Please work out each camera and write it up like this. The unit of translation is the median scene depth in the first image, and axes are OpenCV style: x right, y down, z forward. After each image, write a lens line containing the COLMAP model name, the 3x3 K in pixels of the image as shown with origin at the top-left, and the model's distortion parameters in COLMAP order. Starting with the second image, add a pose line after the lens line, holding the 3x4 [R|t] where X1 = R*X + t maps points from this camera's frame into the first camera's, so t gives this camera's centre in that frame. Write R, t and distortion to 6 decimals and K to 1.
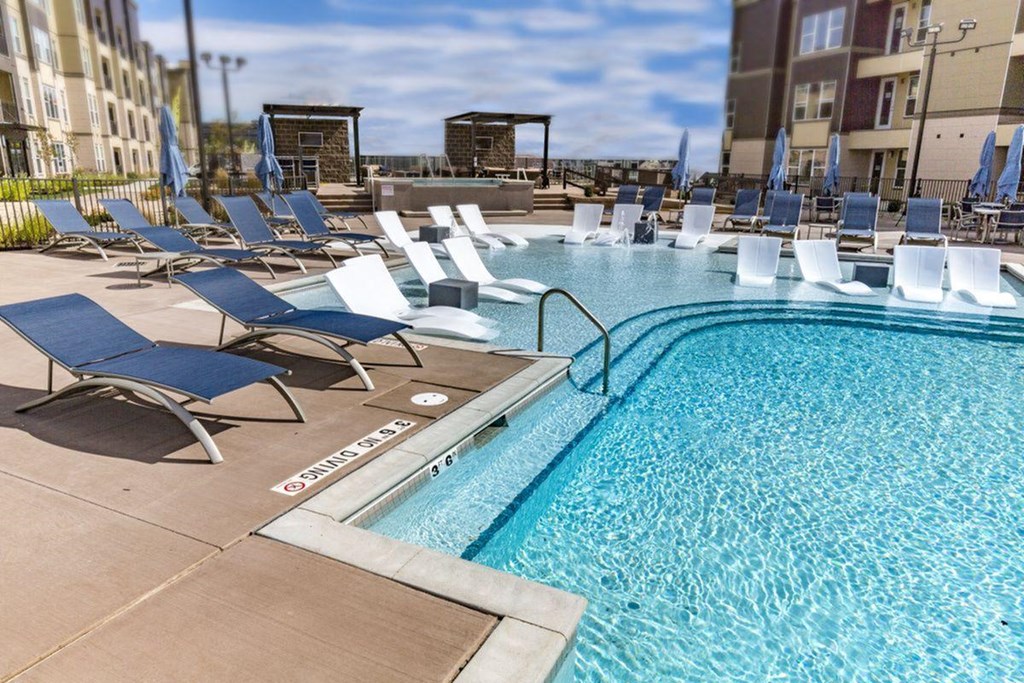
lens RADIAL K [[670.3, 0, 506.8], [0, 670.3, 338.4], [0, 0, 1]] dist [0.026502, -0.038821]
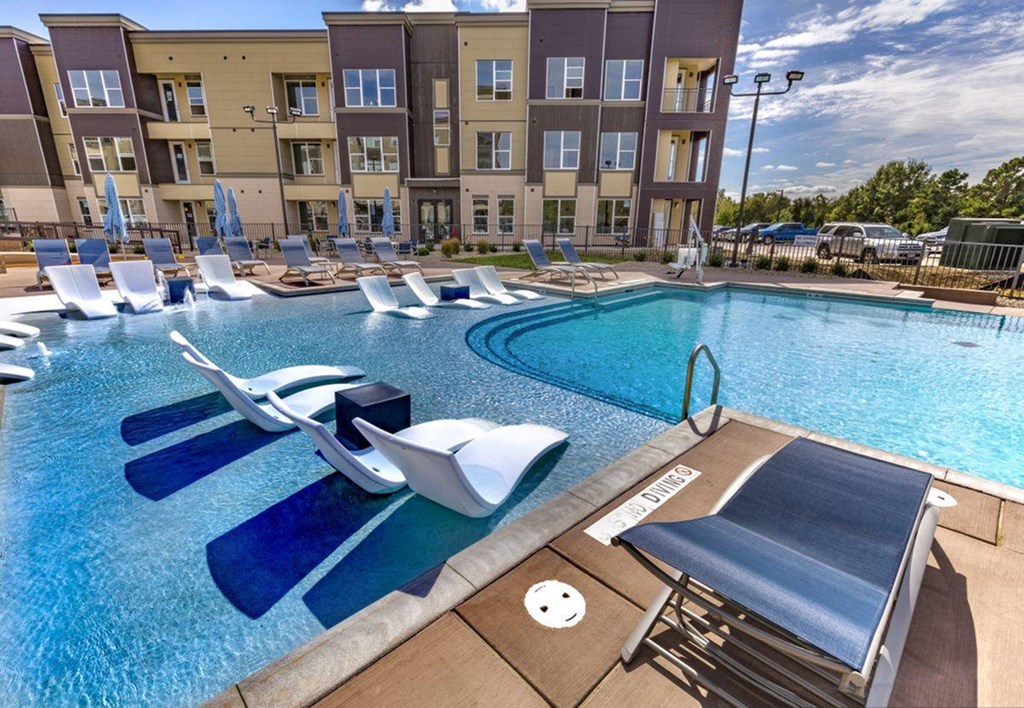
lens RADIAL K [[468.0, 0, 512.0], [0, 468.0, 354.0], [0, 0, 1]] dist [-0.001942, -0.000218]
pose [[0.343281, -0.268283, 0.900101, -0.097879], [0.232122, 0.952842, 0.195476, -0.039864], [-0.910097, 0.141830, 0.389367, 0.159542]]
